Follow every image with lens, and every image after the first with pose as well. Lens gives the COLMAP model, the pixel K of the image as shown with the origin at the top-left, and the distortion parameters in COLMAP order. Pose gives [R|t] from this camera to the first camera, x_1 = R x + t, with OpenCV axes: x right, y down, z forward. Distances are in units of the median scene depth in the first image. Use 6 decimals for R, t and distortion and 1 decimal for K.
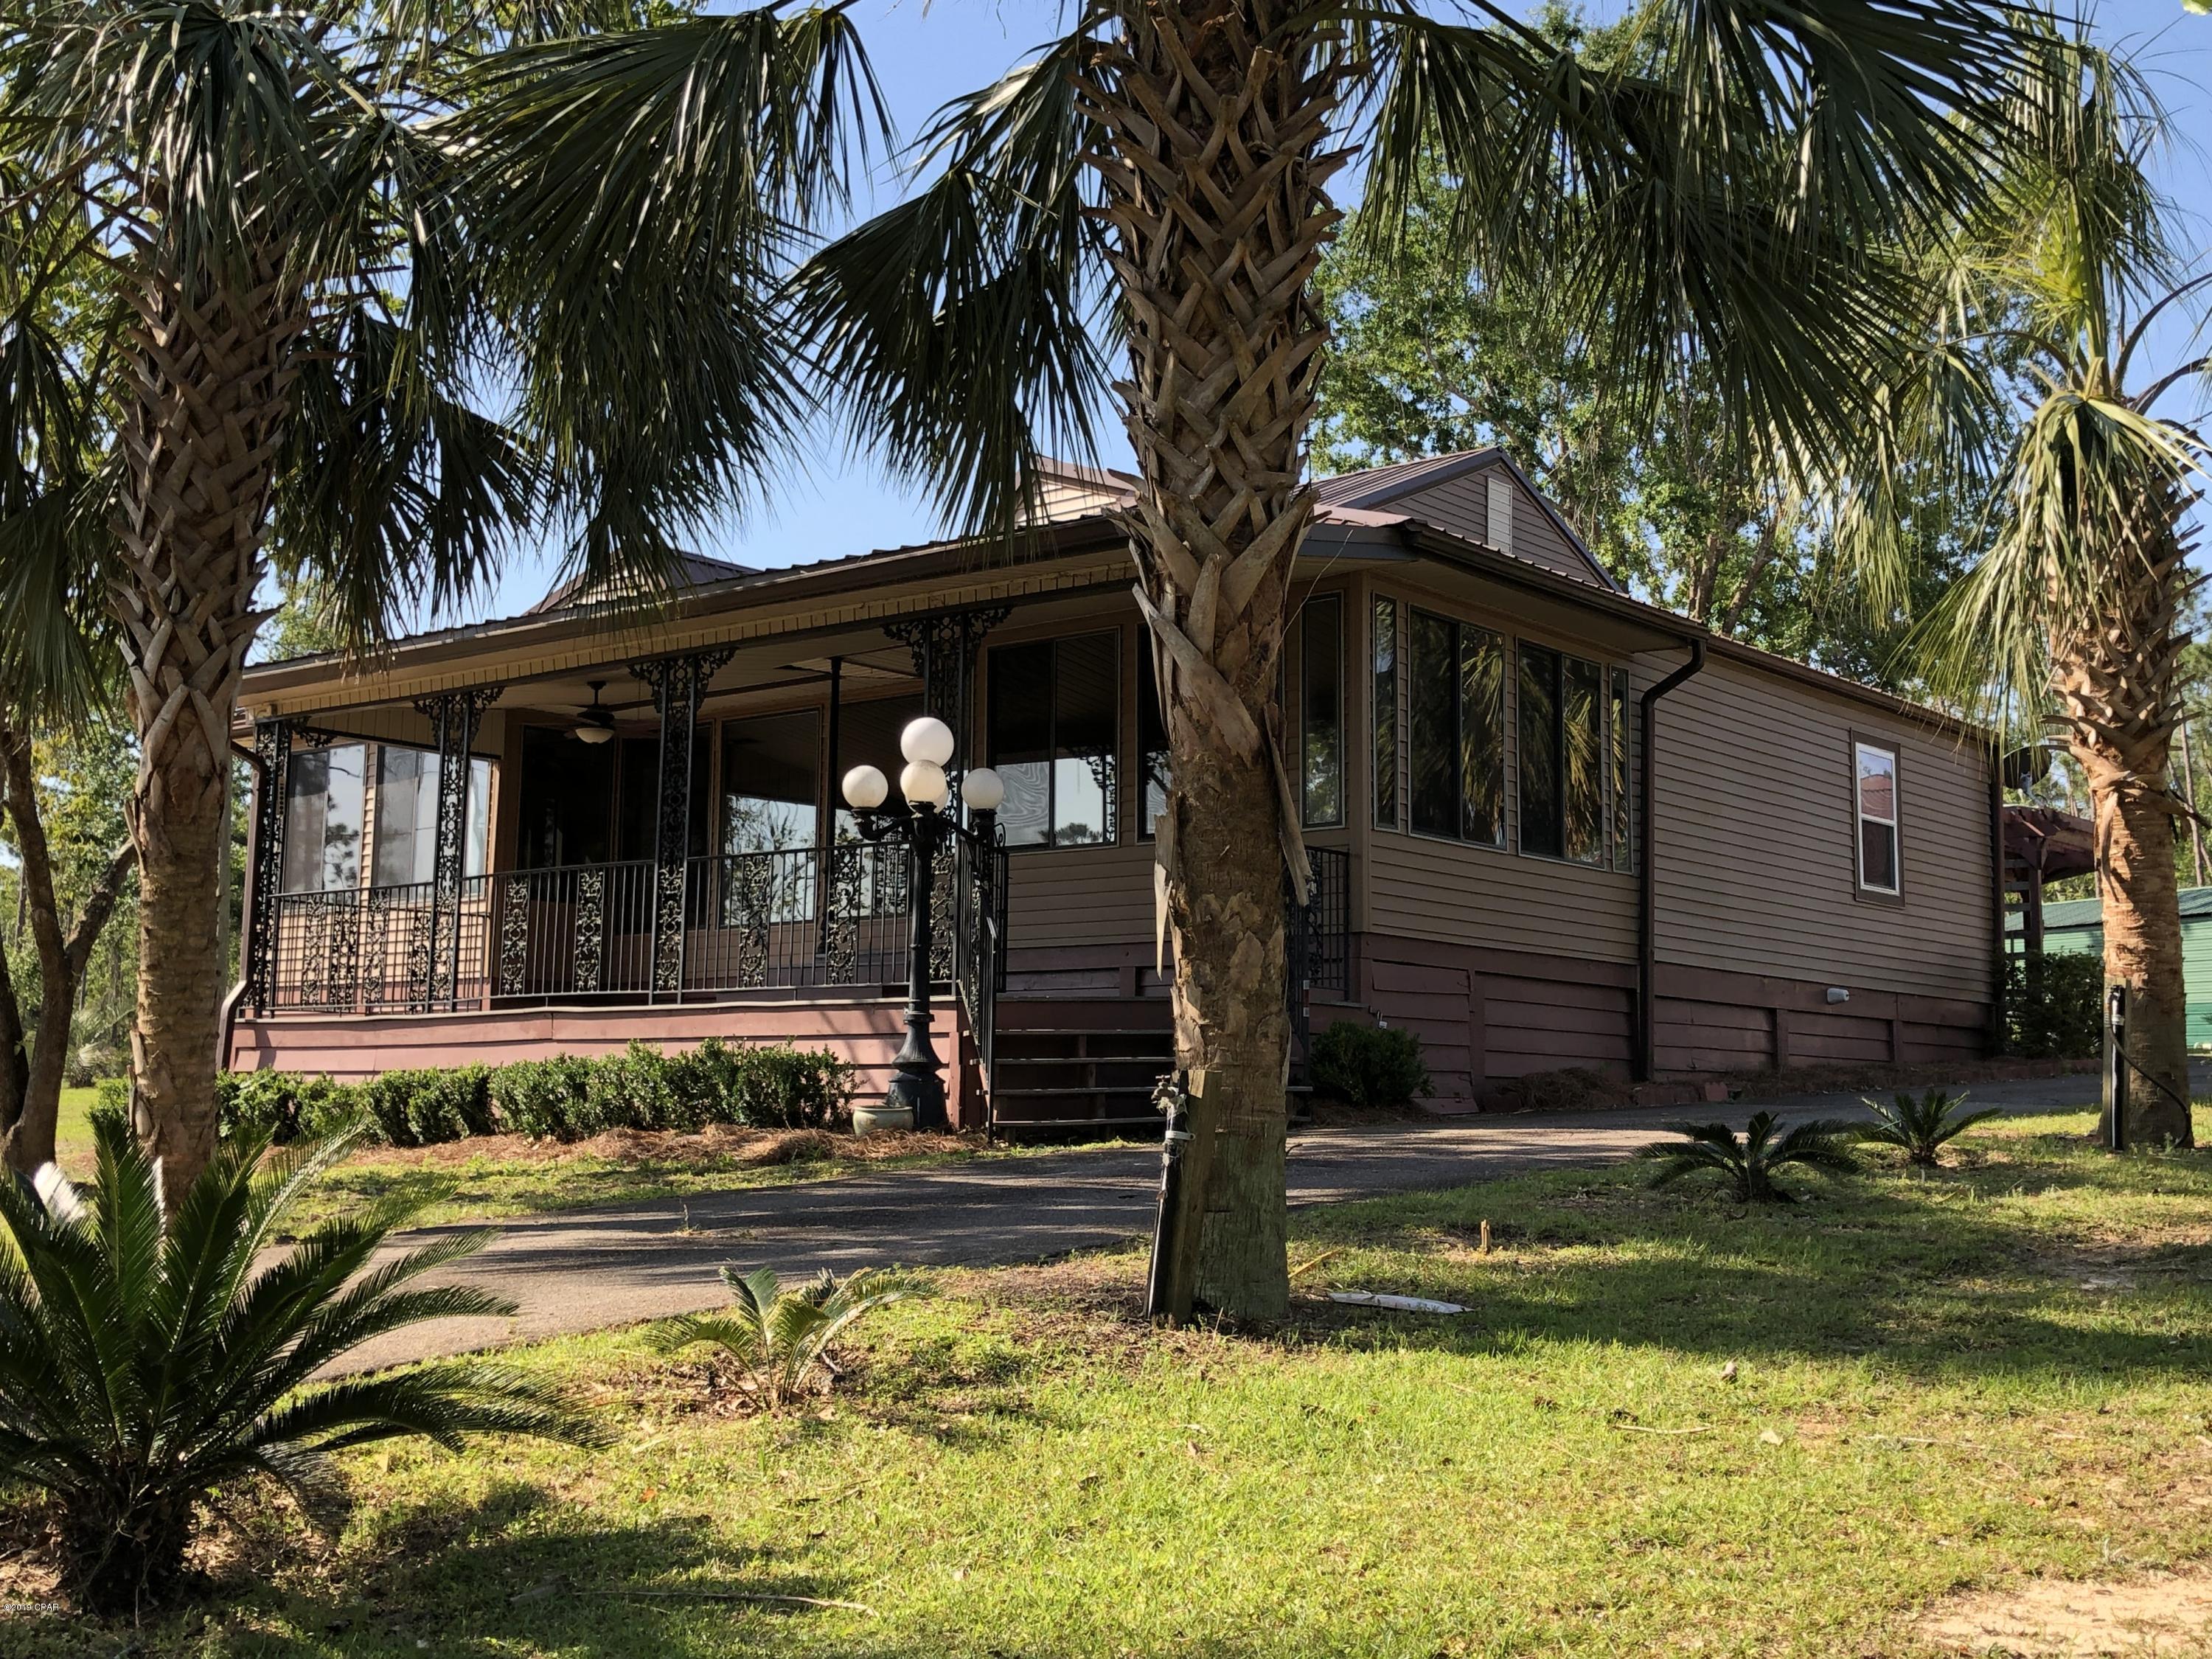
lens RADIAL K [[2488.3, 0, 1106.0], [0, 2488.3, 829.5], [0, 0, 1]] dist [0.123468, -0.005220]
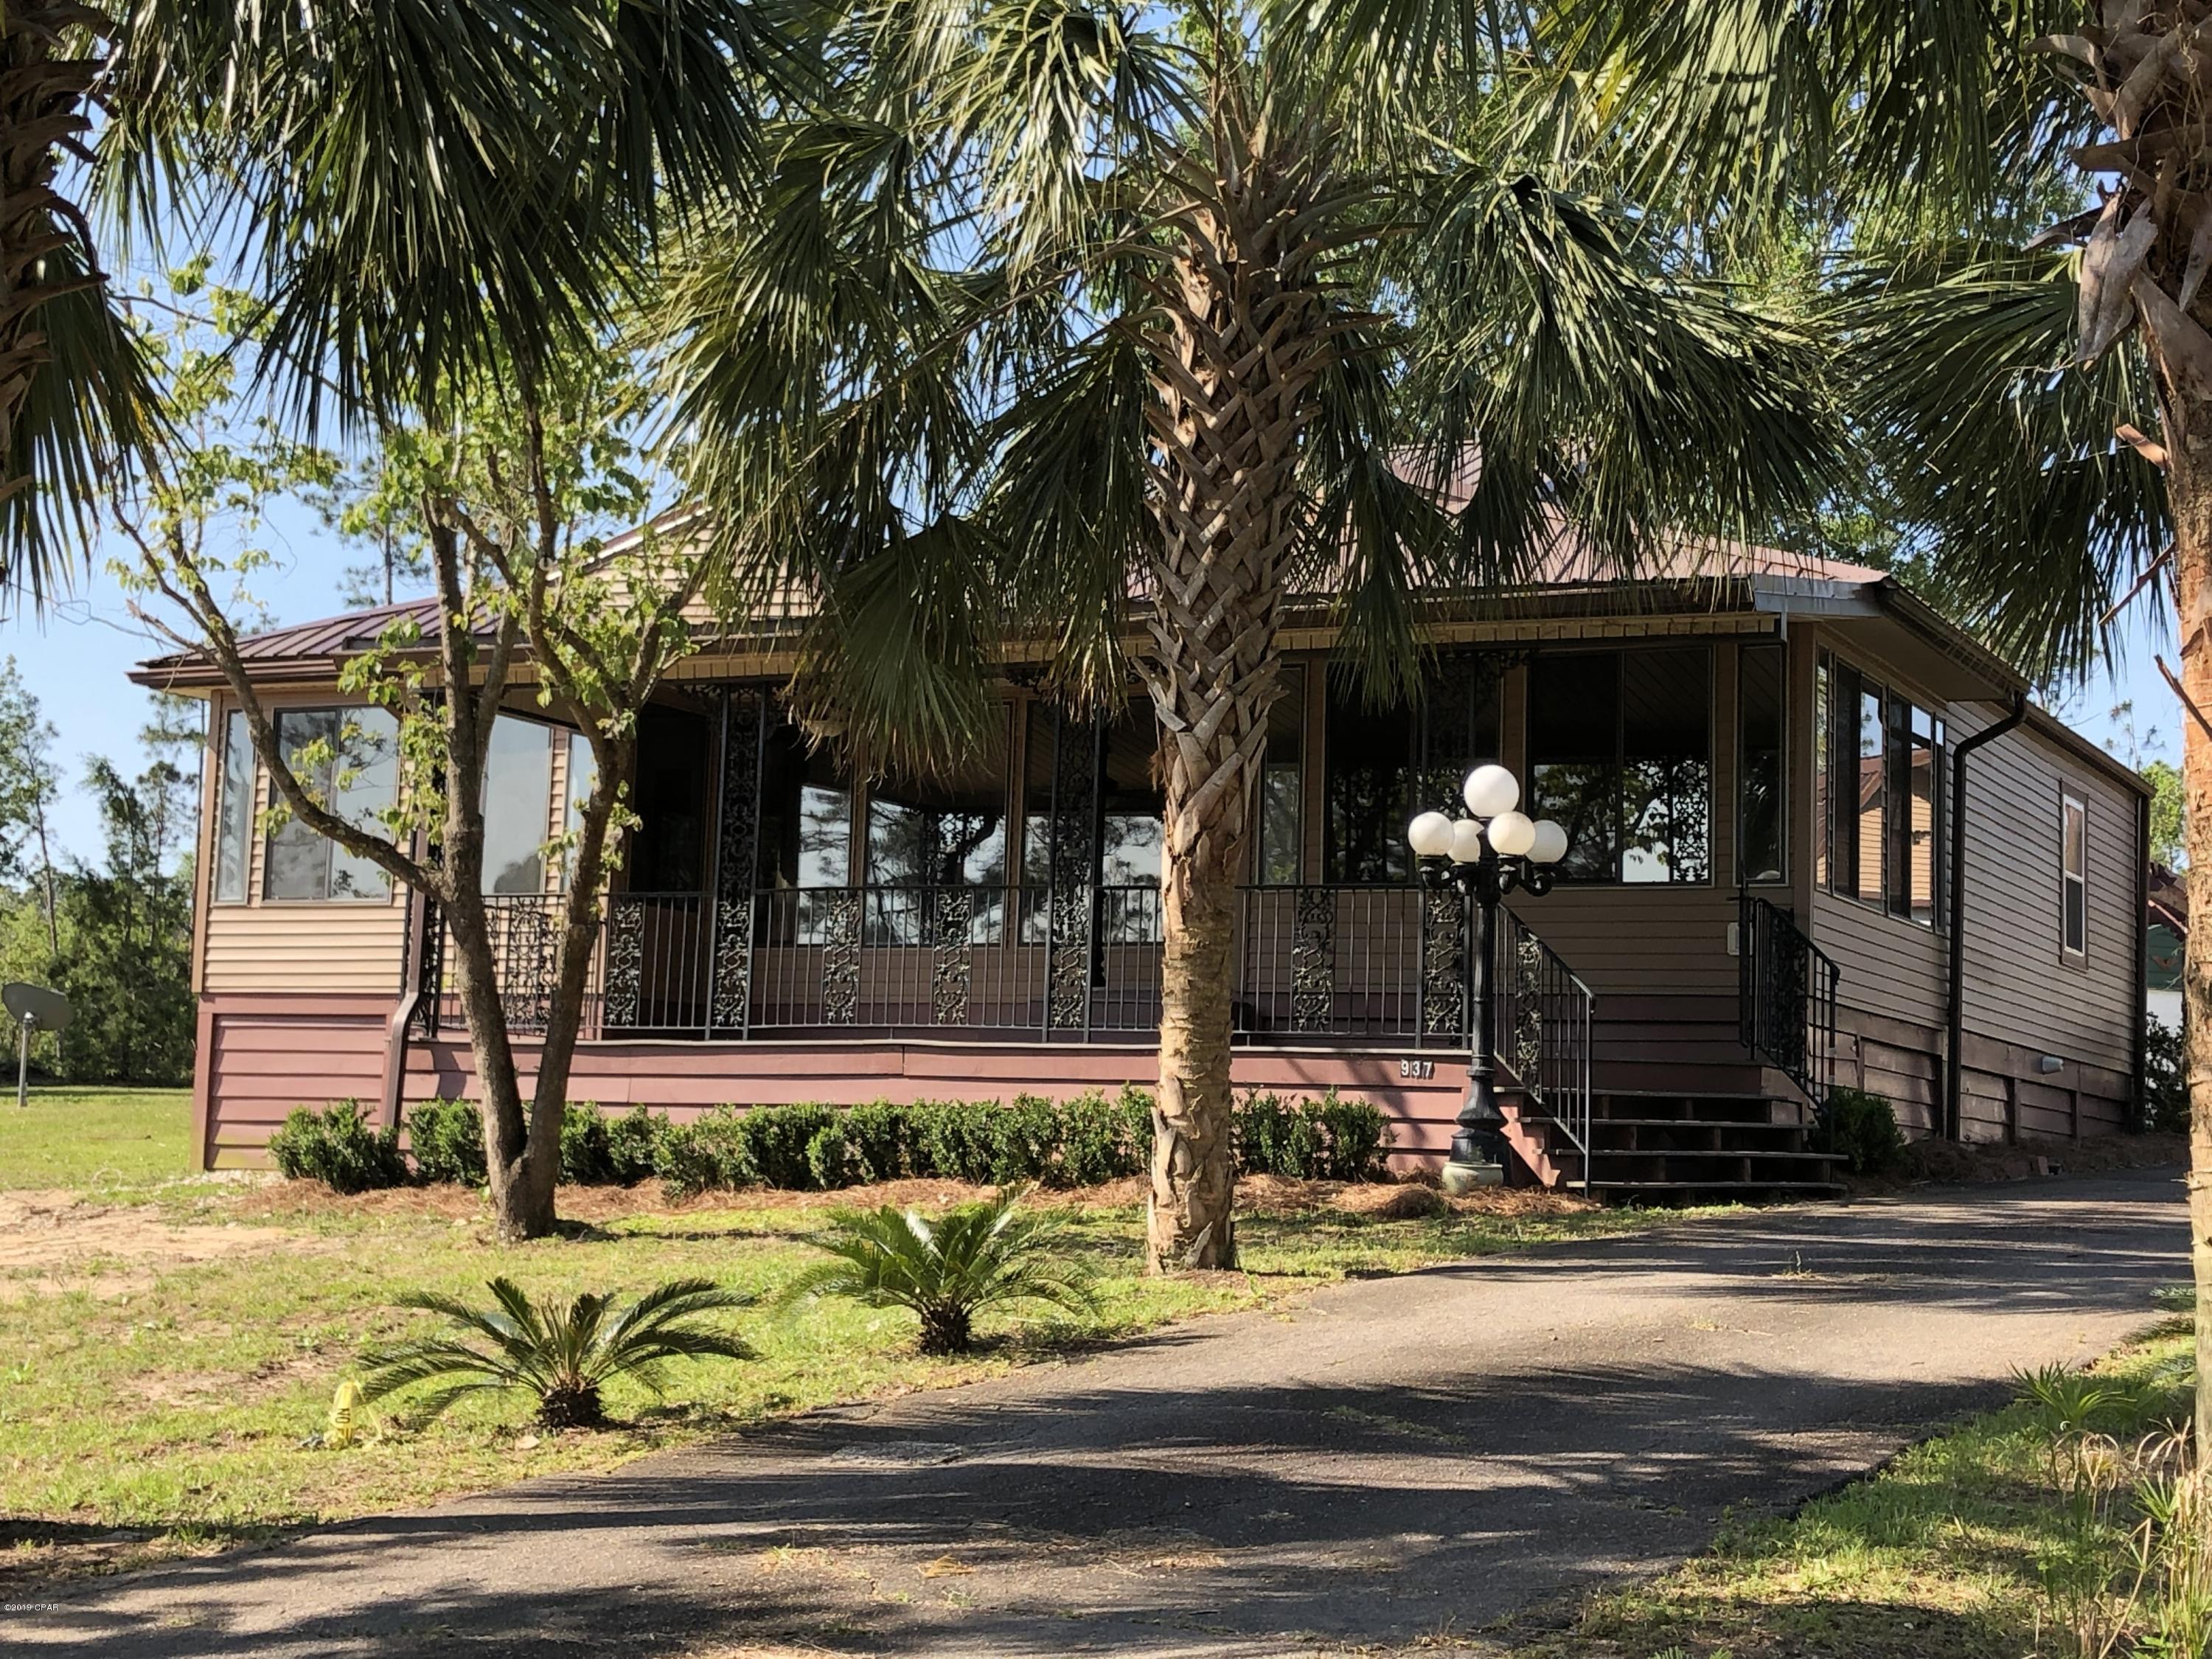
lens RADIAL K [[3489.7, 0, 1106.0], [0, 3489.7, 829.5], [0, 0, 1]] dist [0.336477, 0.007992]
pose [[0.966889, 0.045705, 0.251072, -0.469587], [-0.050164, 0.998676, 0.011385, -0.023316], [-0.250219, -0.023602, 0.967901, -0.246420]]
